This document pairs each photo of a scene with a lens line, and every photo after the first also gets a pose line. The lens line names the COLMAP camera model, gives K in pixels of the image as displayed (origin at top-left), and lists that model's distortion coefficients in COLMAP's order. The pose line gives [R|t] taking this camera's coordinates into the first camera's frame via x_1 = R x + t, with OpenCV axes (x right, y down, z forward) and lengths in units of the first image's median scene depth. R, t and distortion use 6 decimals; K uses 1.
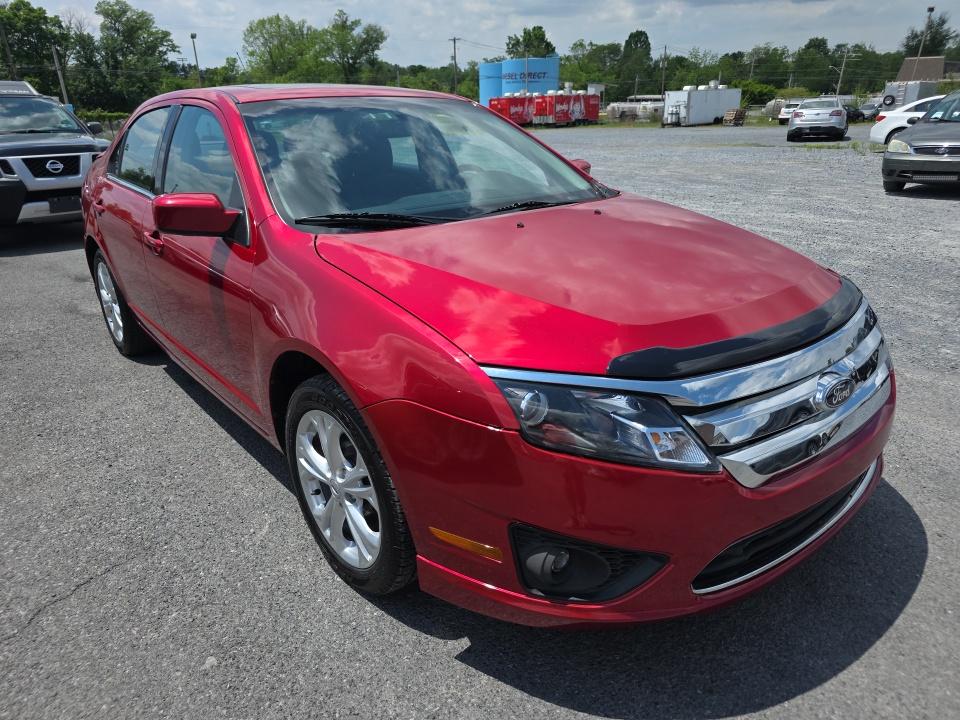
lens RADIAL K [[658.2, 0, 481.1], [0, 658.2, 359.9], [0, 0, 1]] dist [0.016078, -0.013132]
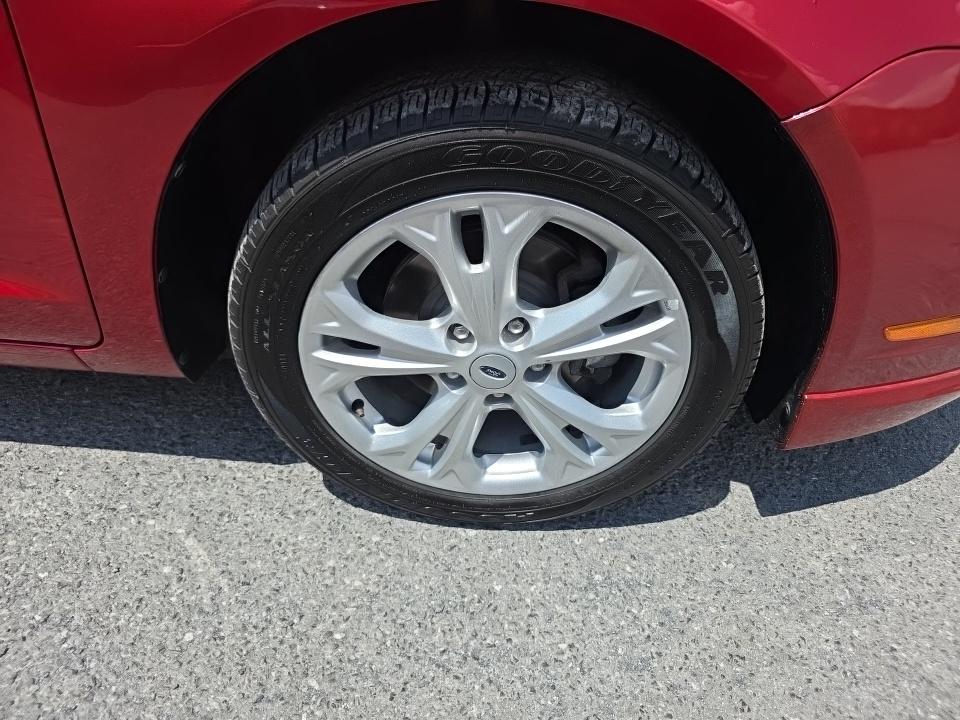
lens RADIAL K [[658.2, 0, 480.2], [0, 658.2, 359.7], [0, 0, 1]] dist [0.016078, -0.013132]
pose [[0.676712, -0.430728, 0.597105, -0.517643], [0.189076, 0.885482, 0.424467, 0.003878], [-0.711556, -0.174343, 0.680656, 0.769900]]
